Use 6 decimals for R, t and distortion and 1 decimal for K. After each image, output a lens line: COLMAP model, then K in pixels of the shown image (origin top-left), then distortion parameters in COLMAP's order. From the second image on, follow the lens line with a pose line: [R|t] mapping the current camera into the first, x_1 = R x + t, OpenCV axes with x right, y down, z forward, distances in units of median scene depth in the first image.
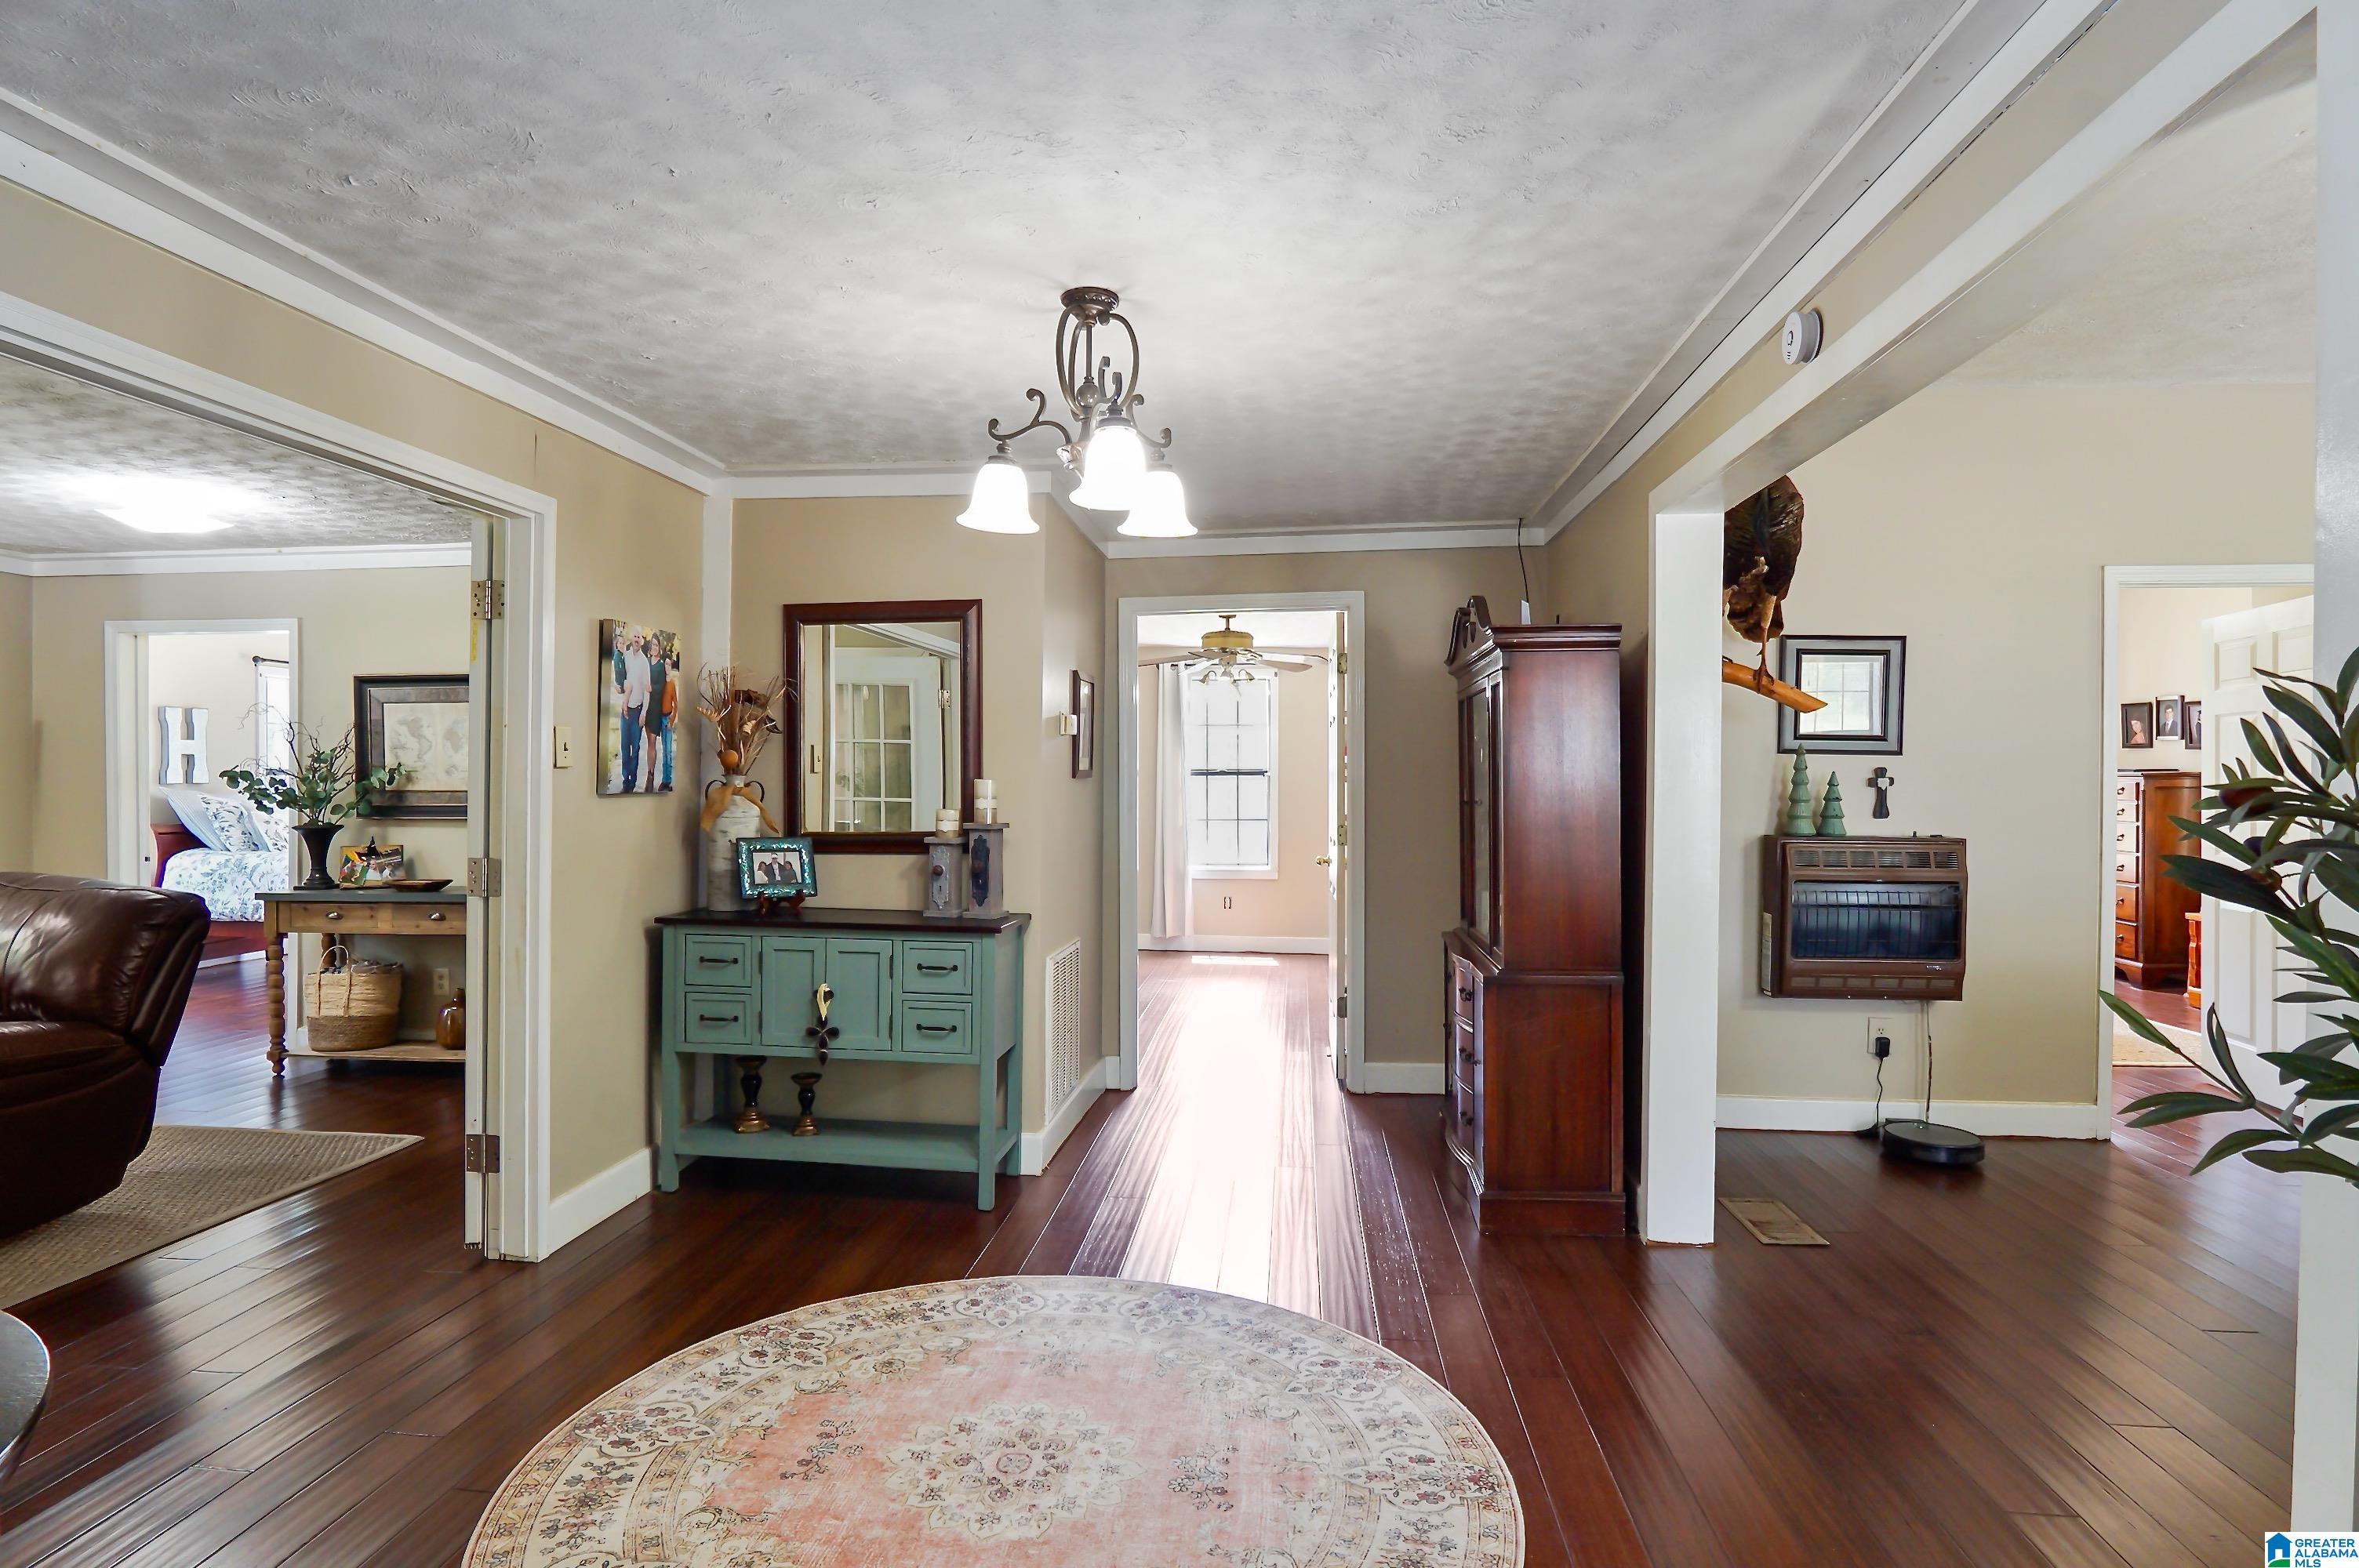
lens RADIAL K [[1272.1, 0, 1167.3], [0, 1272.1, 775.9], [0, 0, 1]] dist [-0.033363, 0.008458]
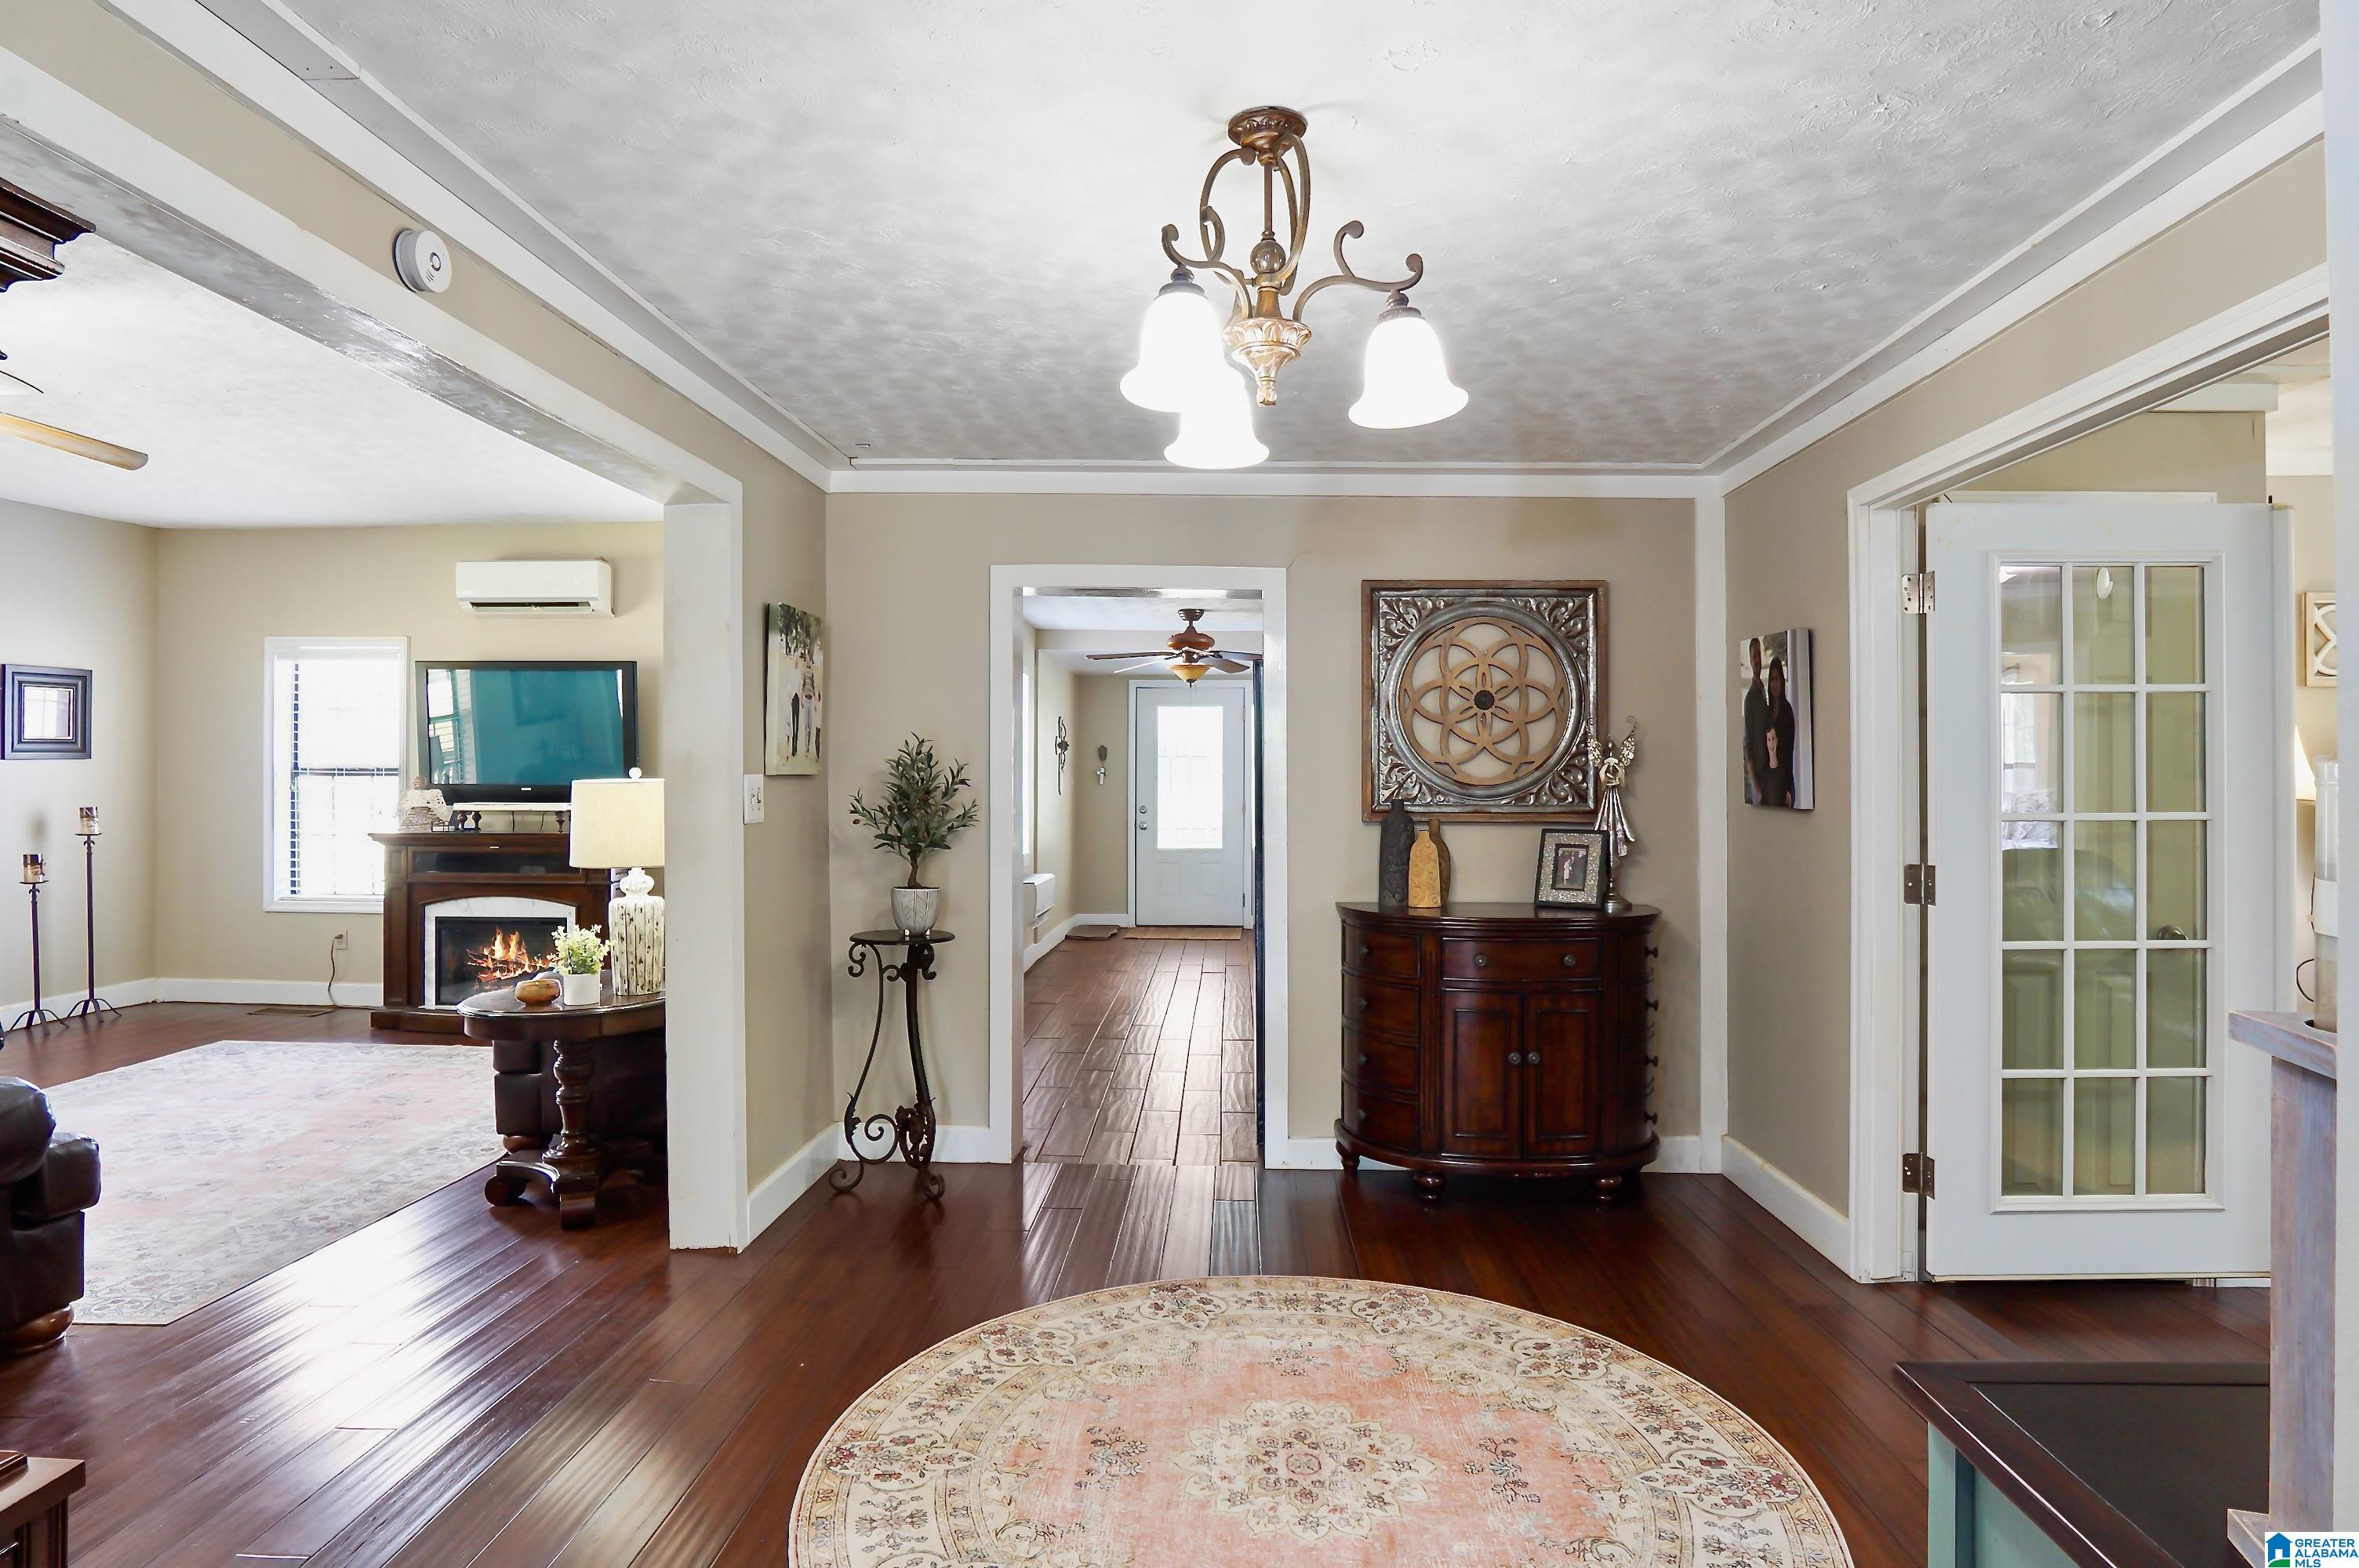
lens RADIAL K [[1272.1, 0, 1162.8], [0, 1272.1, 769.0], [0, 0, 1]] dist [-0.033363, 0.008458]
pose [[-0.999122, -0.004112, -0.041683, 0.019372], [-0.003389, 0.999843, -0.017389, 0.008452], [0.041748, -0.017233, -0.998980, 1.176836]]
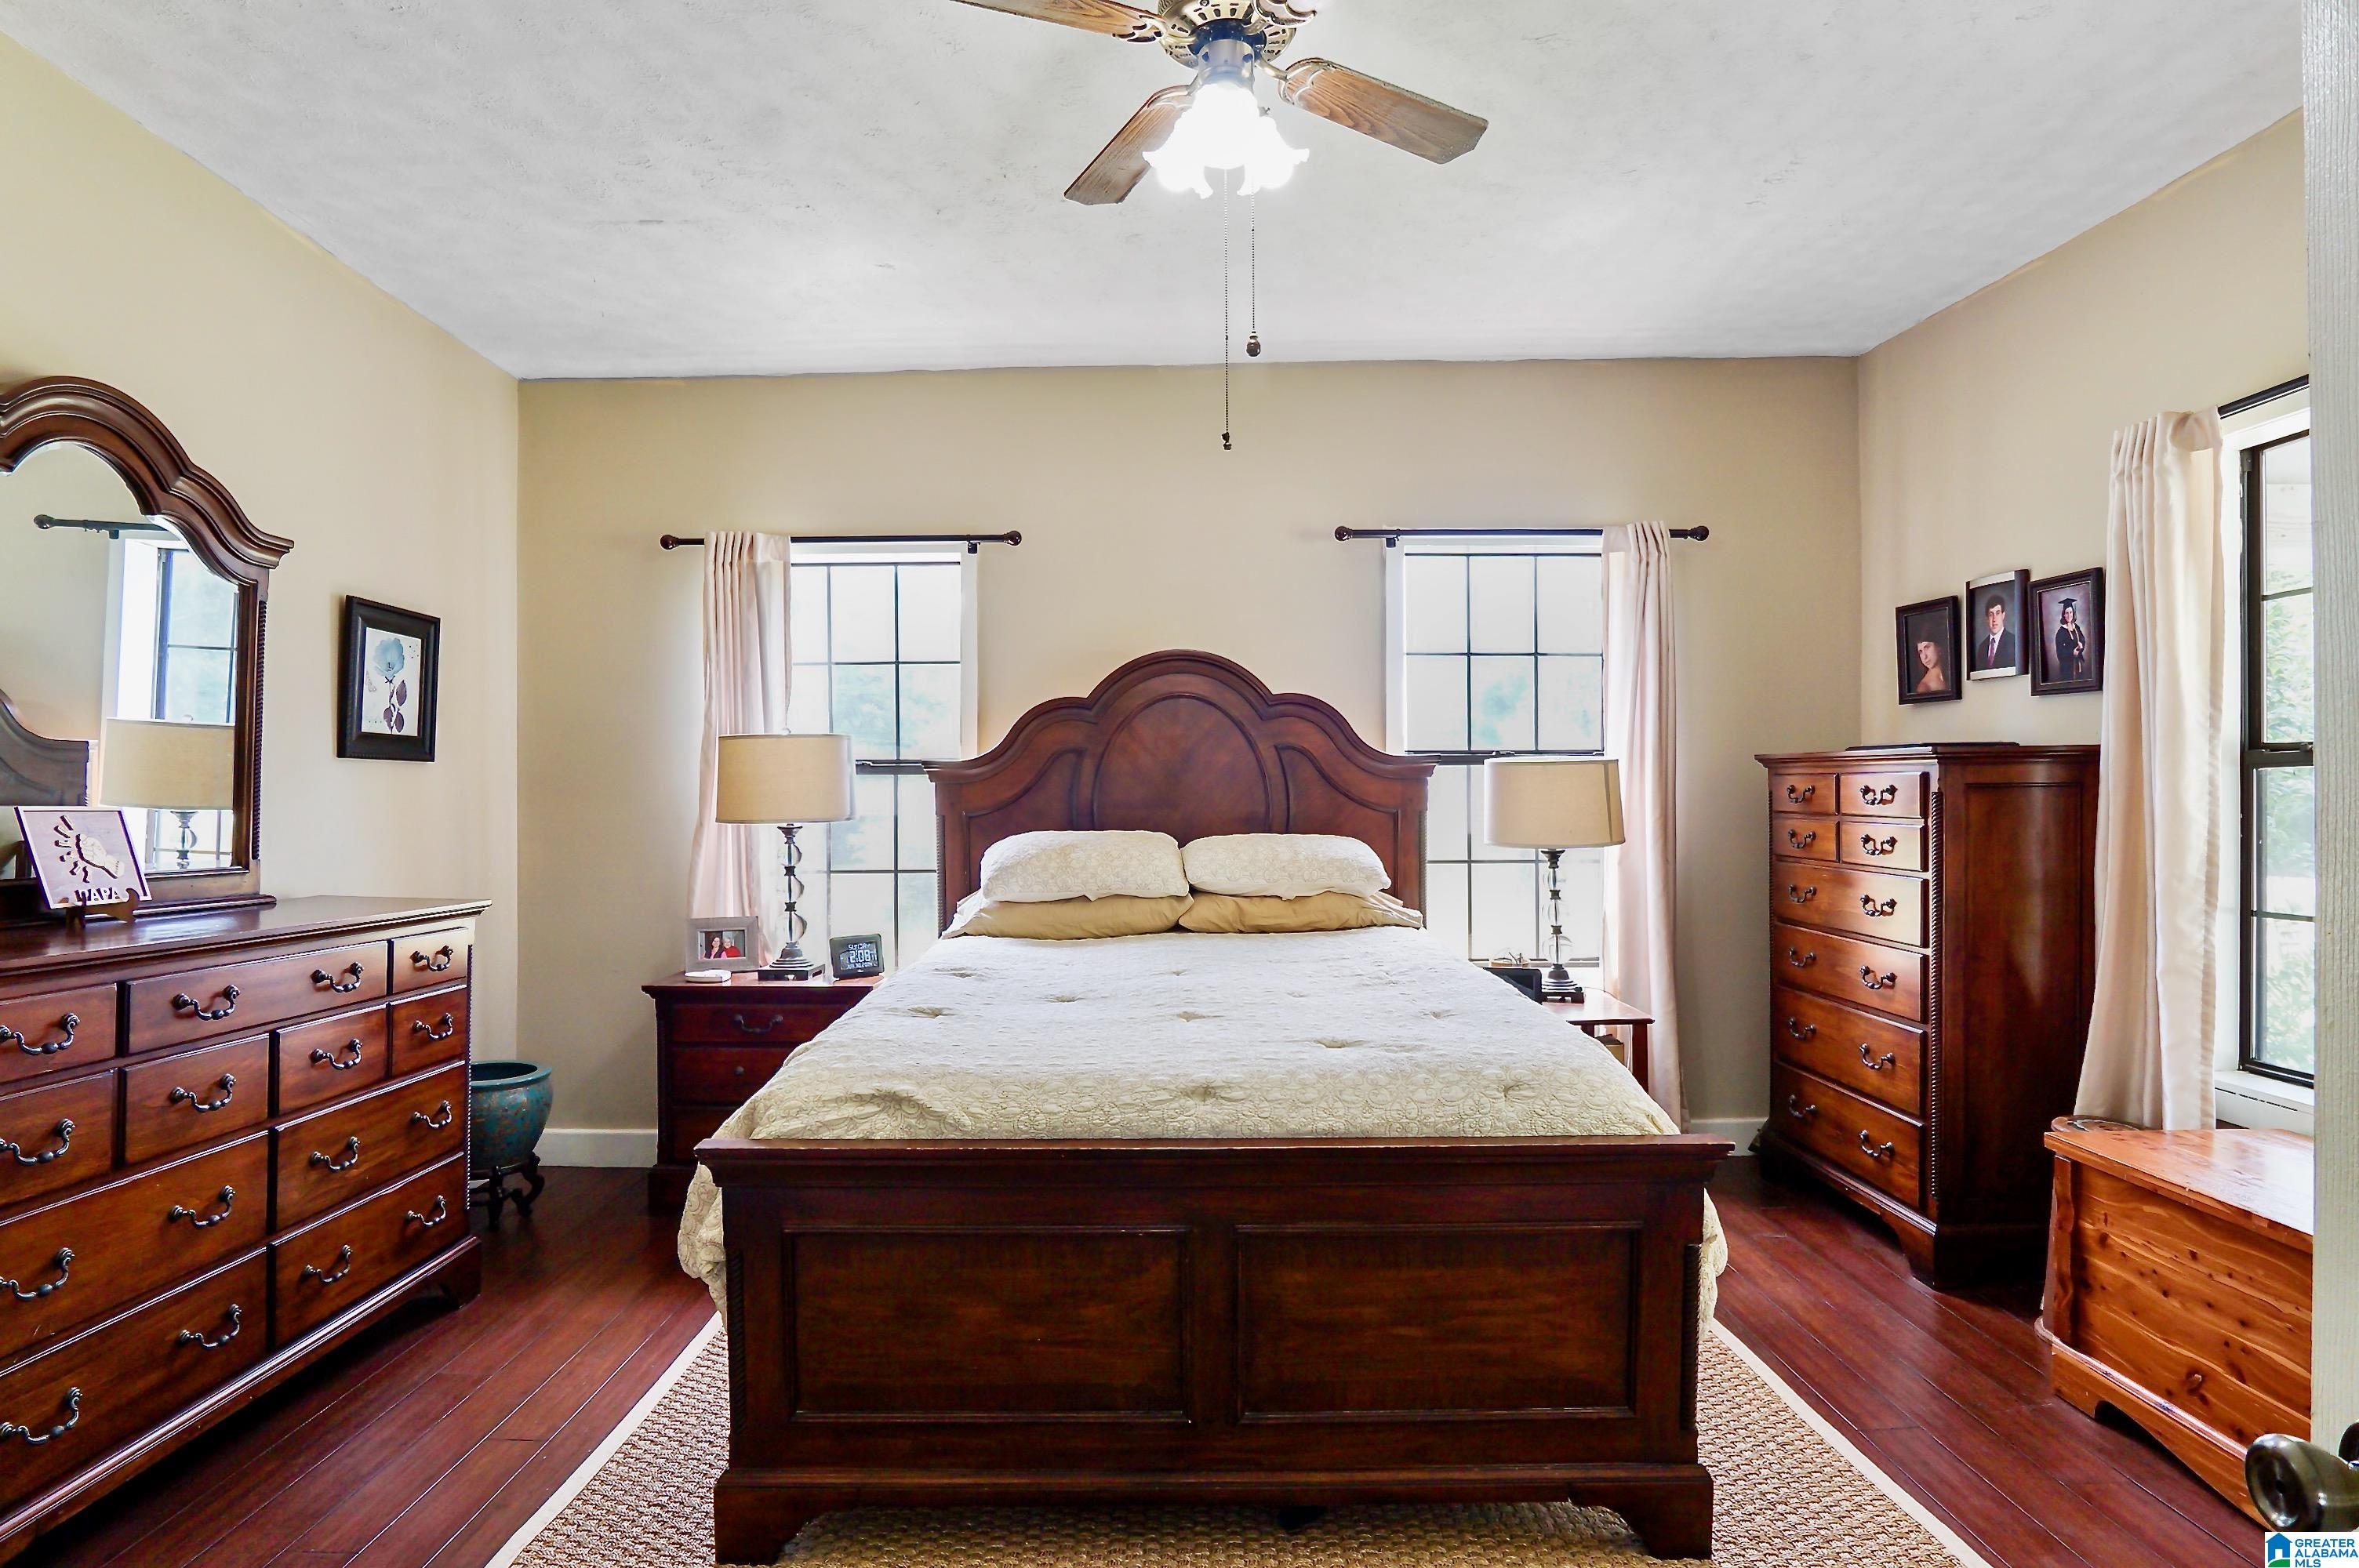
lens RADIAL K [[1272.1, 0, 1141.5], [0, 1272.1, 785.6], [0, 0, 1]] dist [-0.033363, 0.008458]
pose [[0.996228, -0.004919, 0.086633, 0.969460], [0.004852, 0.999988, 0.000985, 0.015180], [-0.086636, -0.000561, 0.996240, 1.224490]]
